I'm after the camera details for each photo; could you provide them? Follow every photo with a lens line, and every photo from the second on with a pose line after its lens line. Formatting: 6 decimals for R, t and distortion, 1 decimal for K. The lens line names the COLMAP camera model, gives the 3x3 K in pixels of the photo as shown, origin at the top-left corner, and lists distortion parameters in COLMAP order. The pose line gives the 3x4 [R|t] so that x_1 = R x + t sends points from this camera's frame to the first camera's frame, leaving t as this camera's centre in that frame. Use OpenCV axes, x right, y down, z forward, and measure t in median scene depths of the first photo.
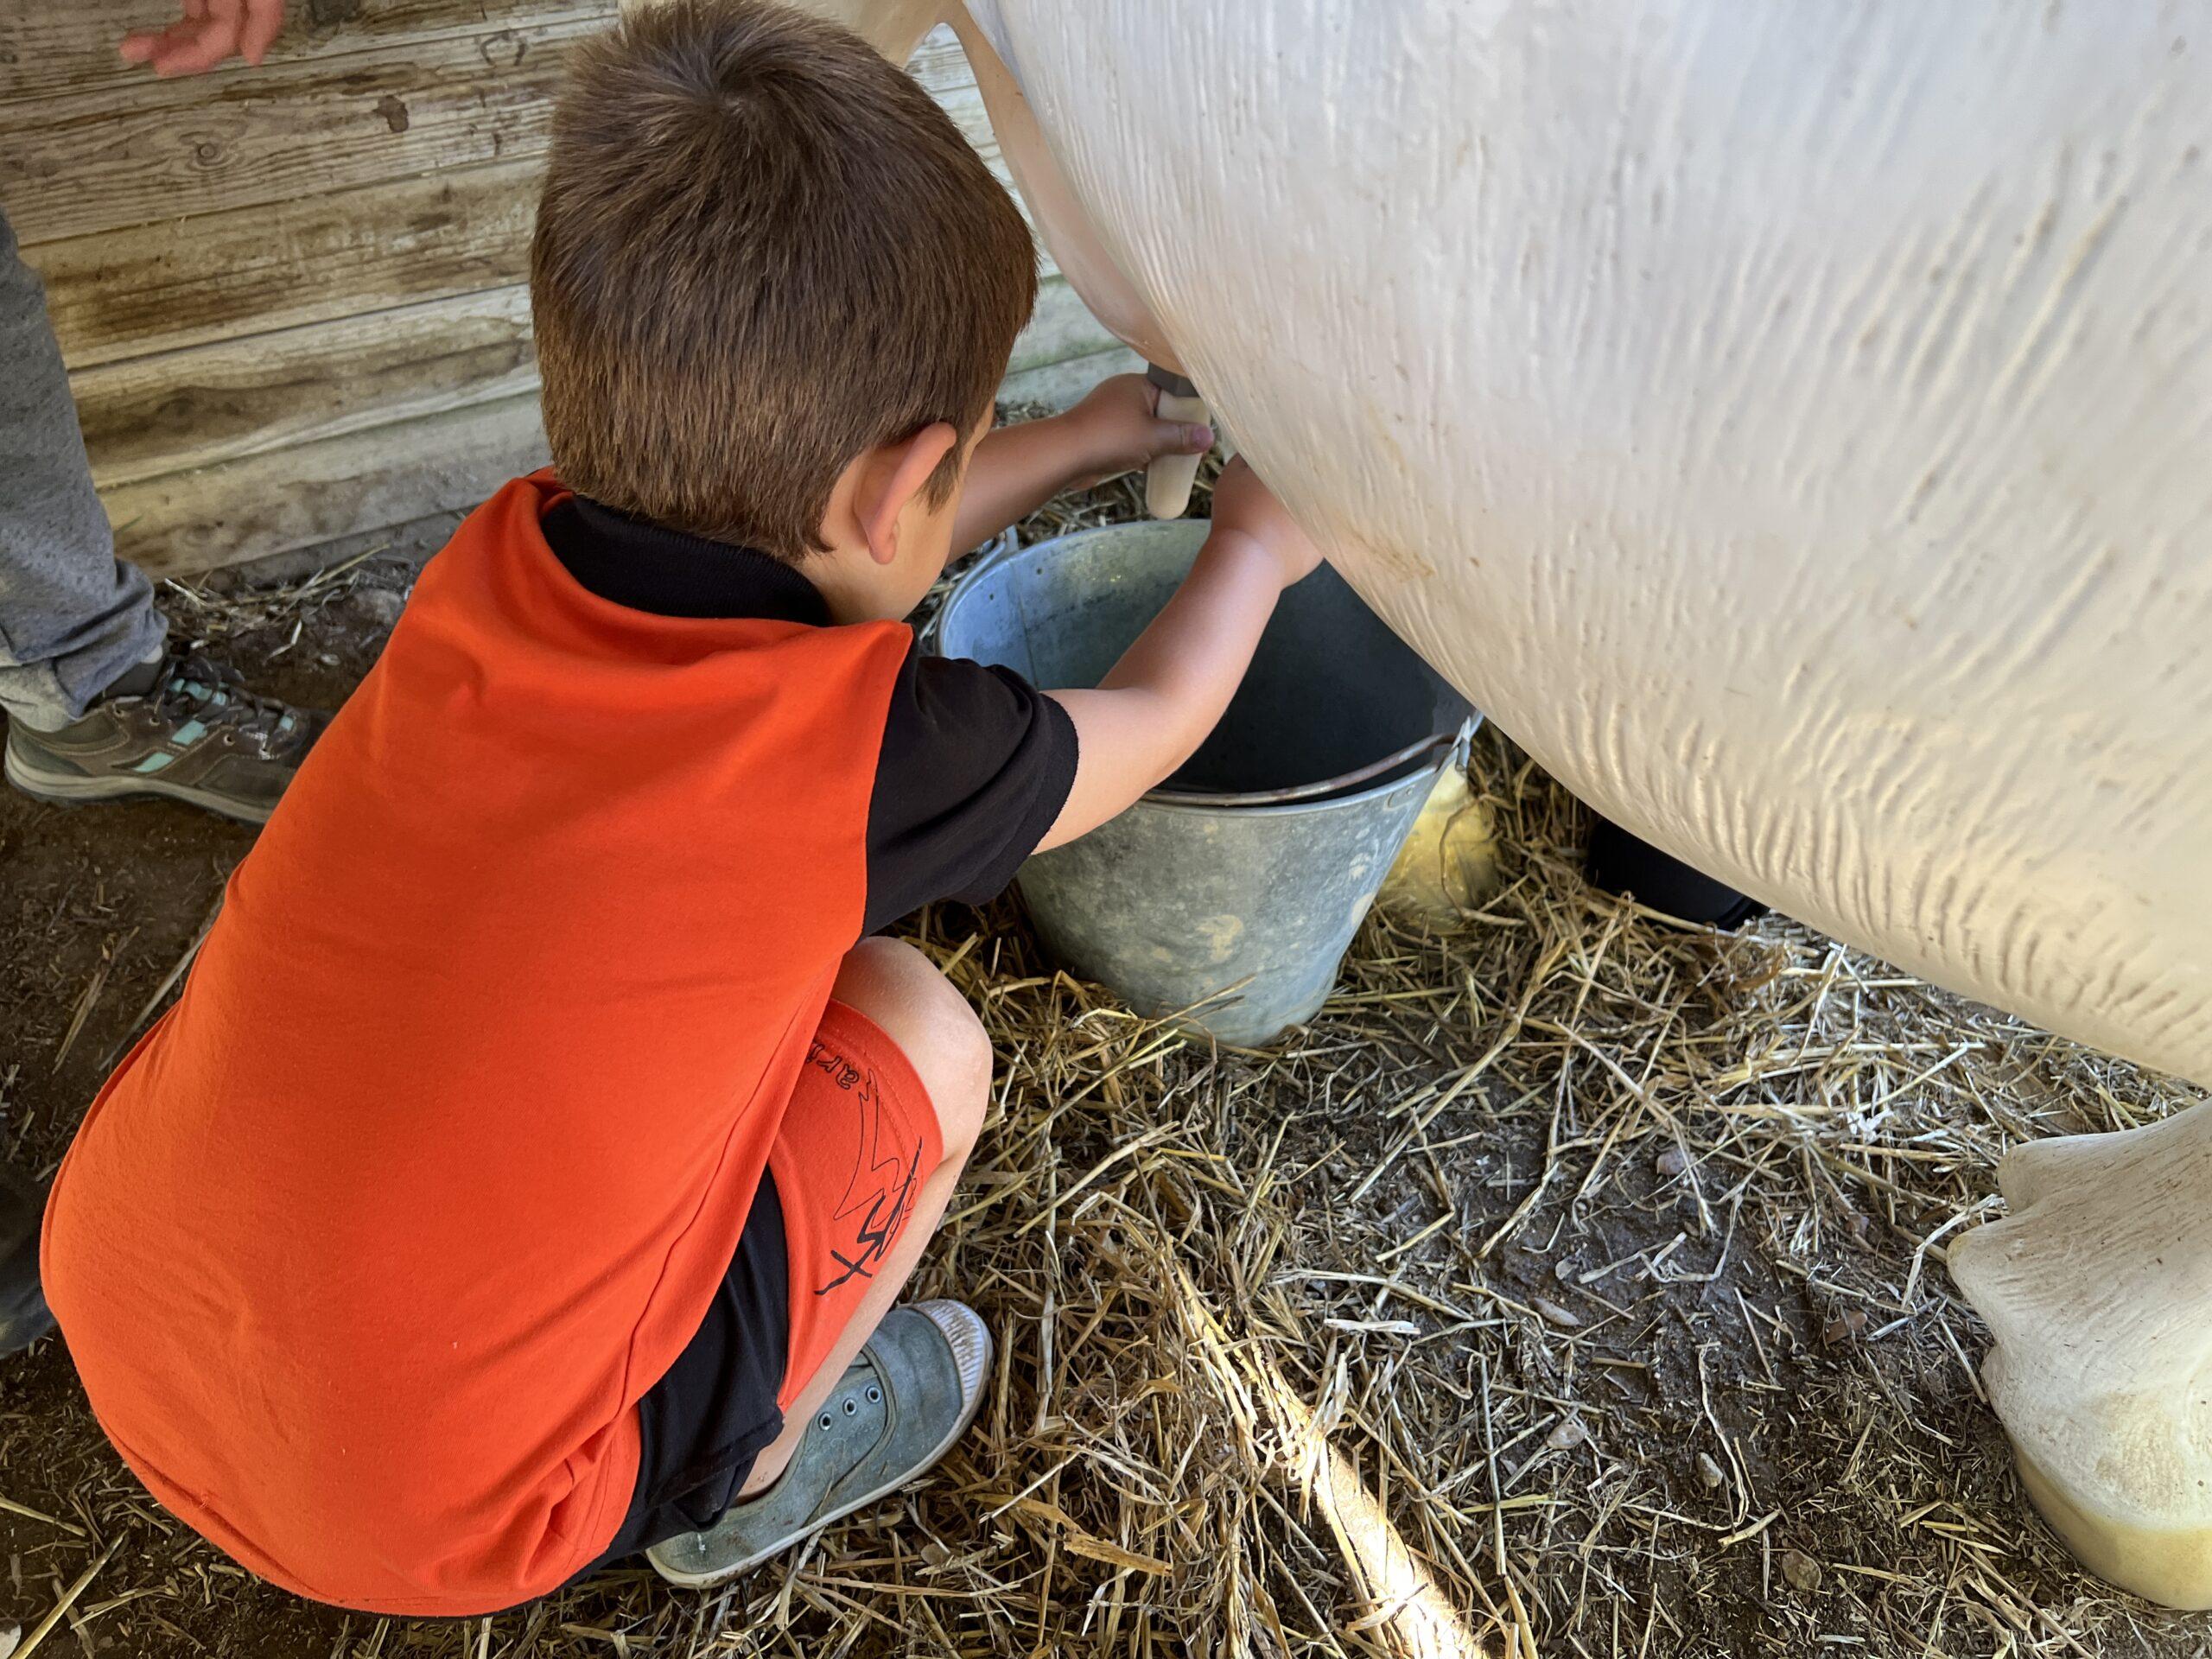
lens RADIAL K [[1629.2, 0, 1088.8], [0, 1629.2, 810.5], [0, 0, 1]] dist [0.026567, -0.035522]
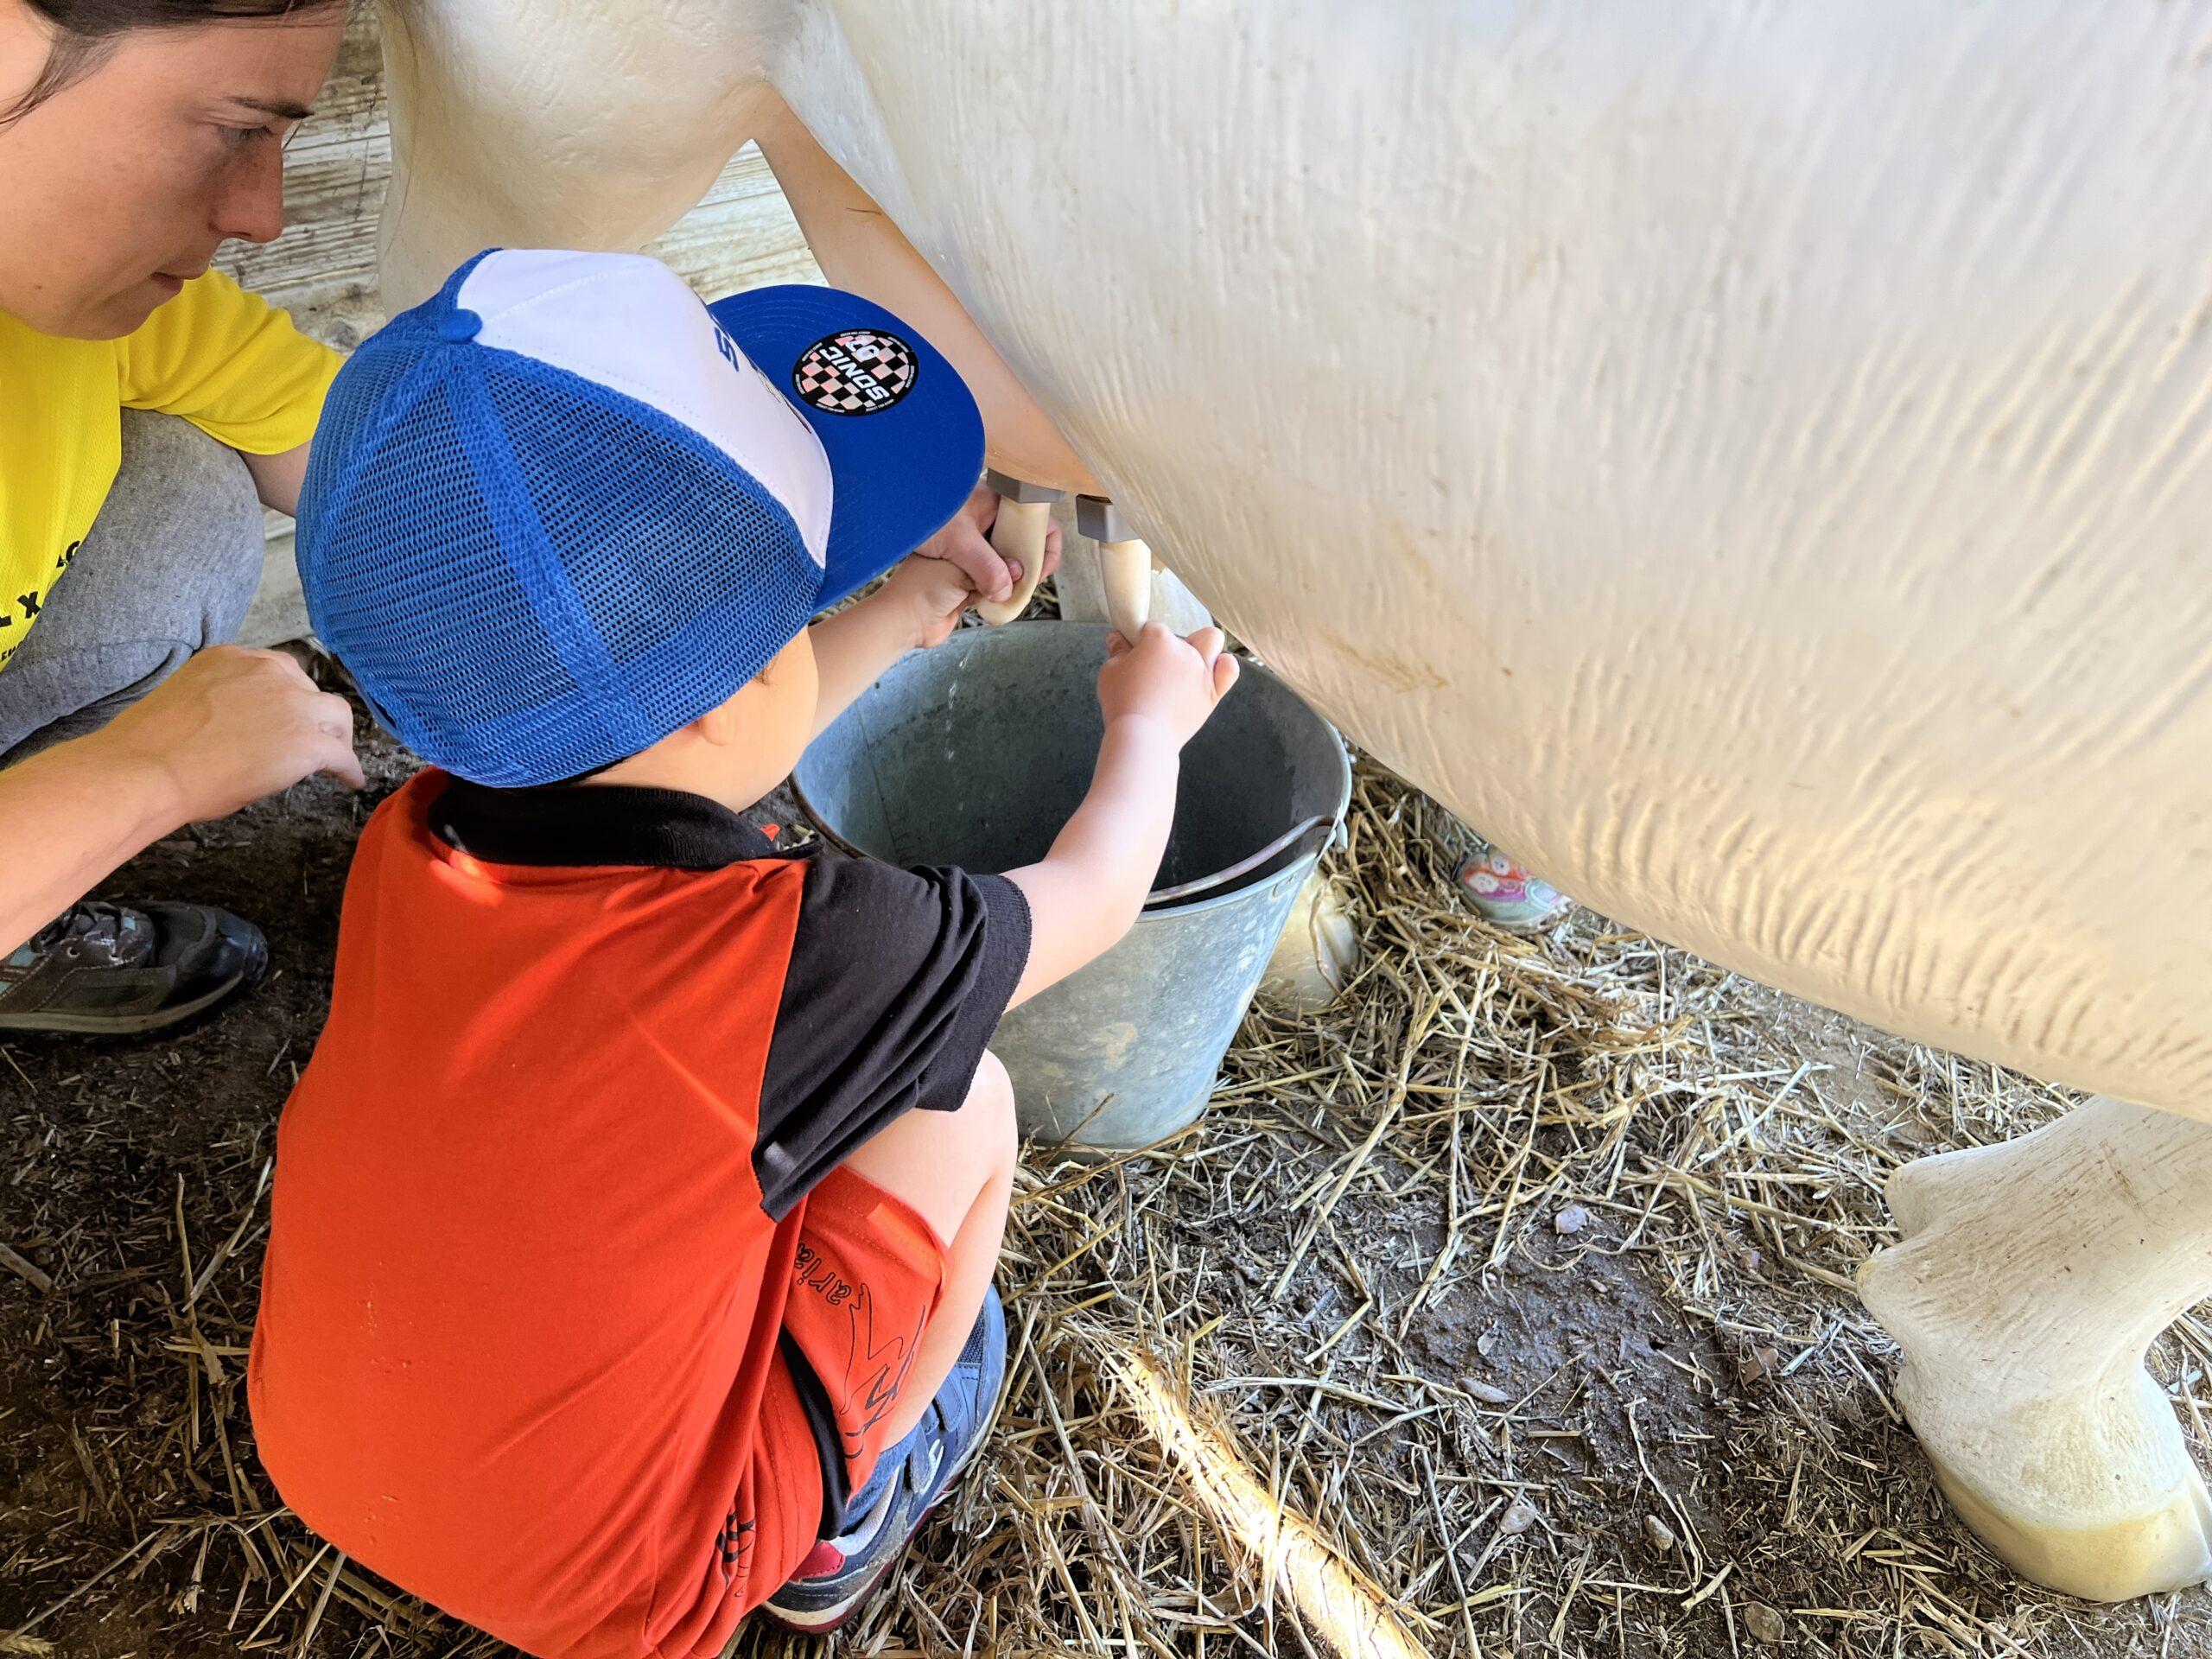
lens RADIAL K [[1620.9, 0, 1068.8], [0, 1620.9, 797.2], [0, 0, 1]] dist [0.022555, -0.032004]
pose [[0.985886, -0.089006, 0.141795, -0.070670], [0.097076, 0.993967, -0.051040, -0.023975], [-0.136397, 0.064084, 0.988579, 0.039782]]
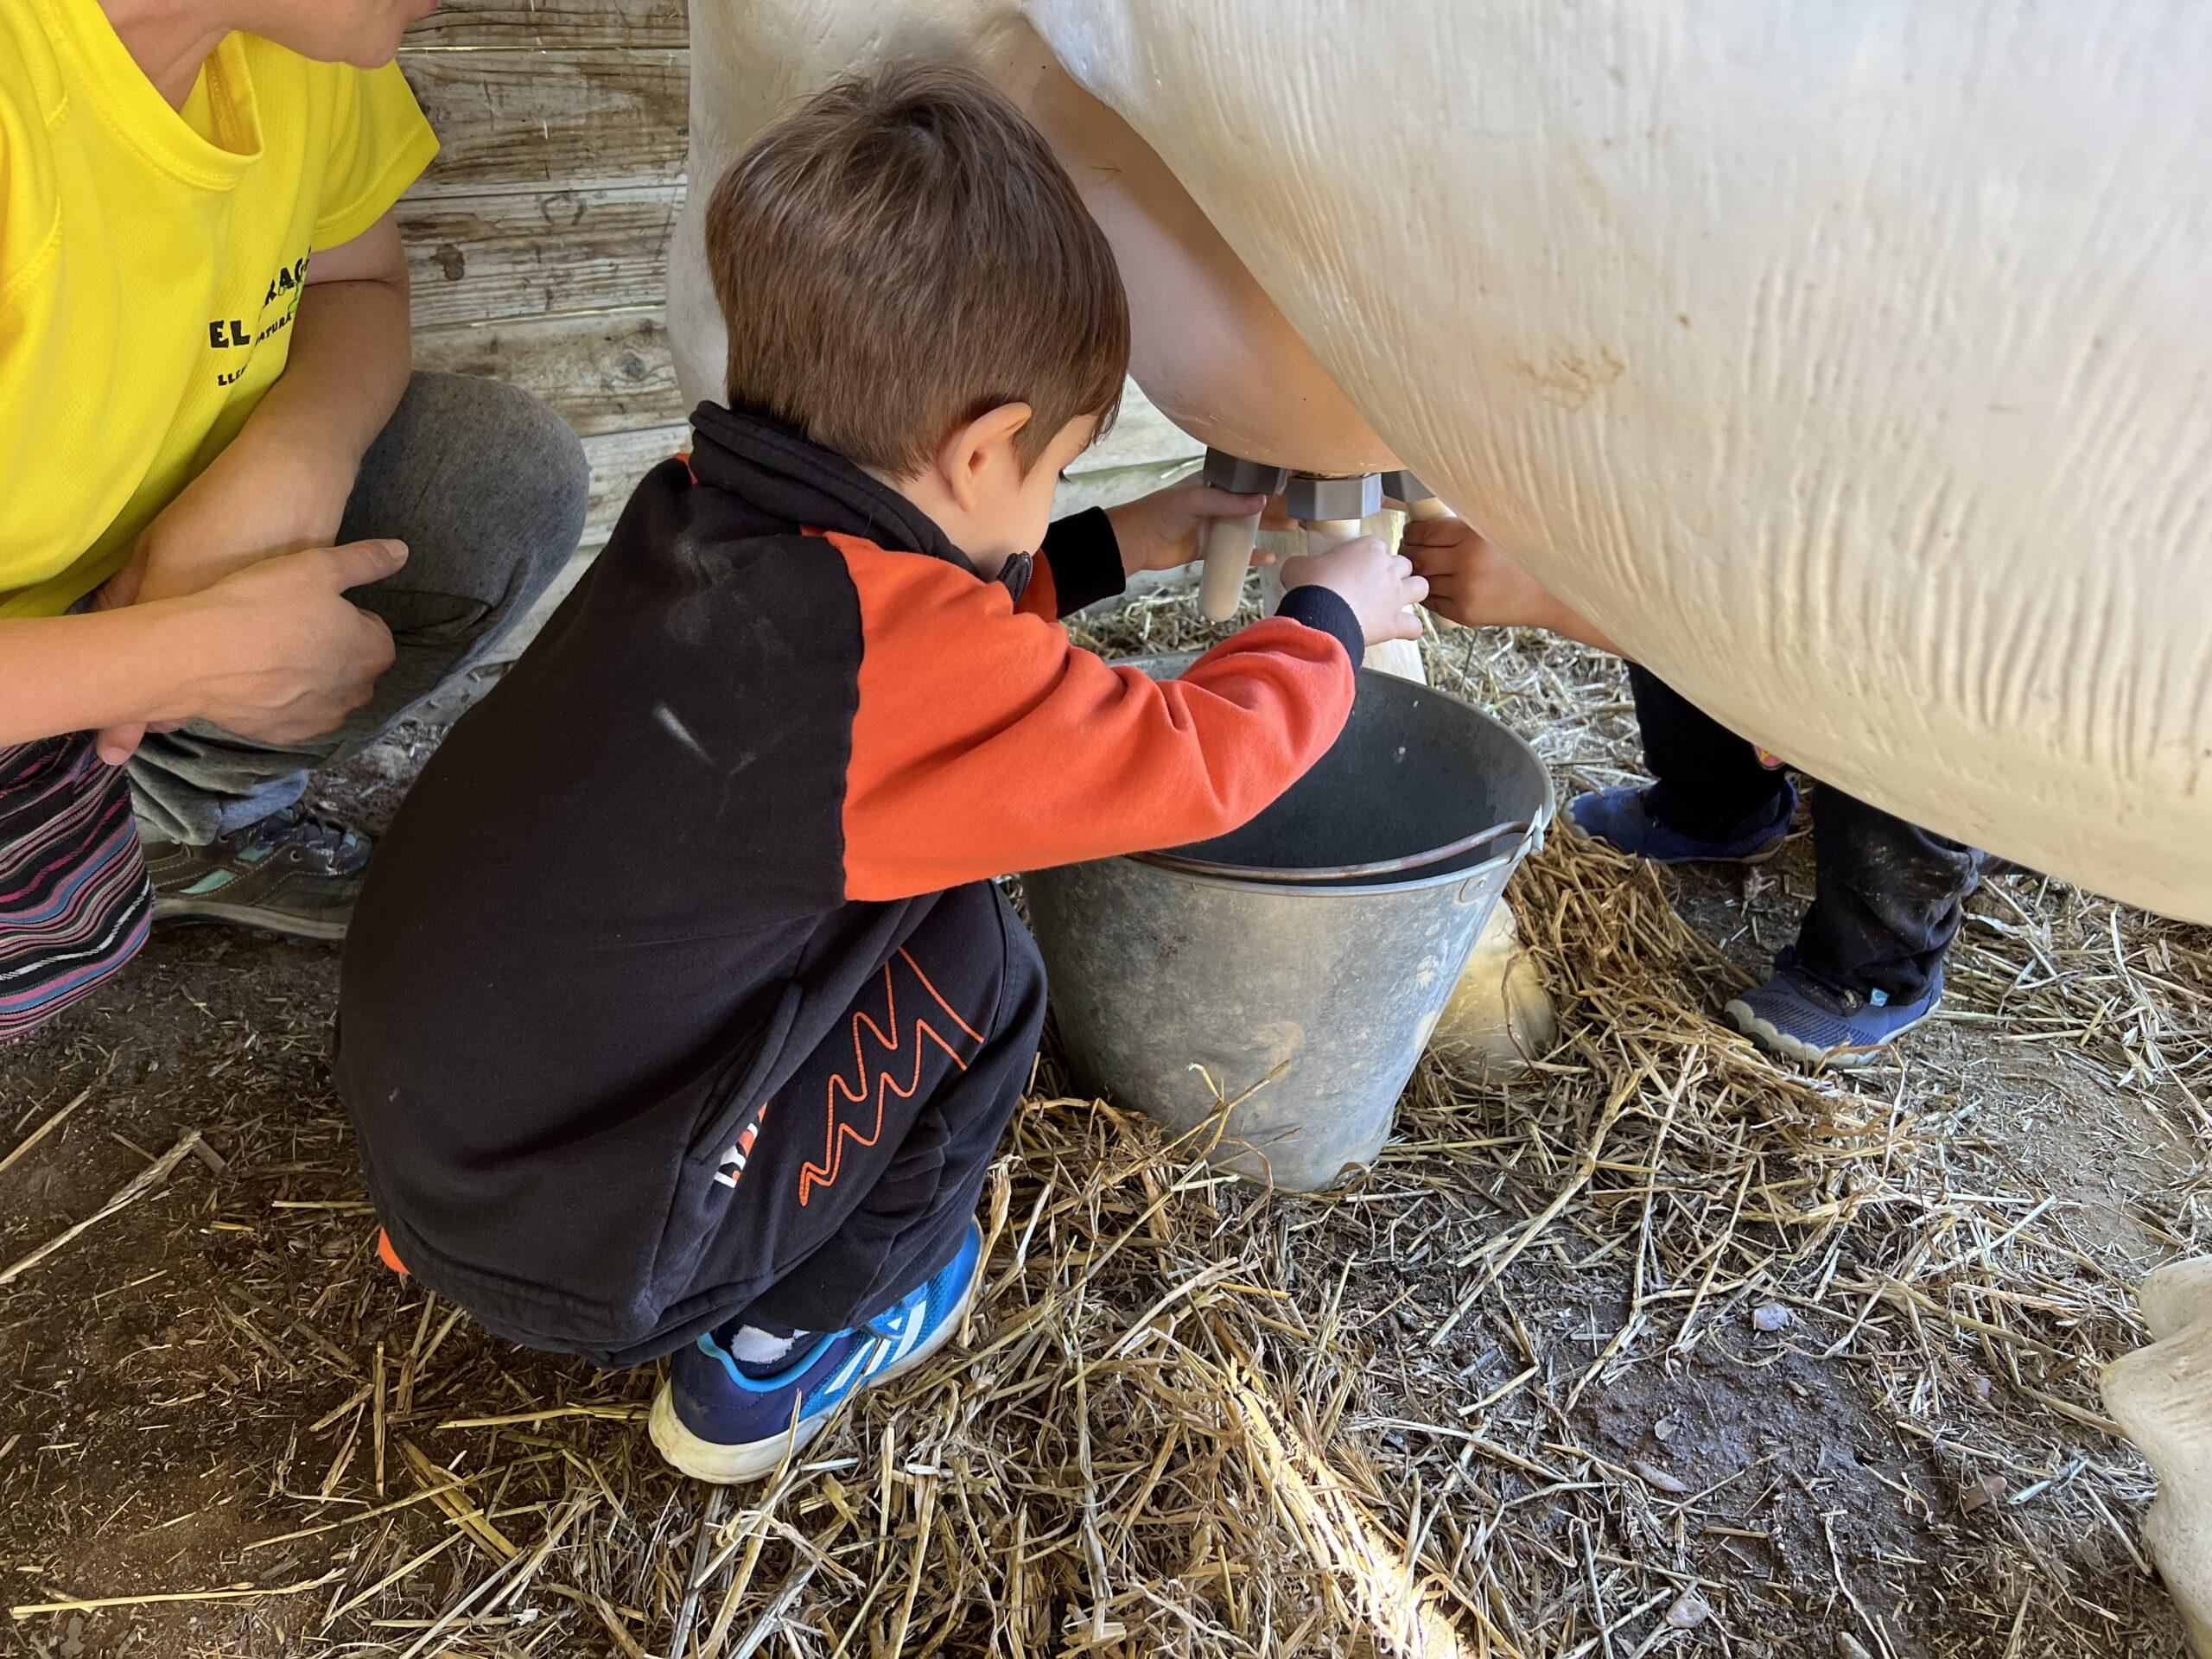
lens RADIAL K [[1626.0, 0, 1095.1], [0, 1626.0, 827.6], [0, 0, 1]] dist [-0.006482, 0.013025]
pose [[0.999616, 0.016155, 0.022496, -0.047657], [-0.011598, 0.981780, -0.189667, 0.132648], [-0.025150, 0.189333, 0.981591, 0.073550]]
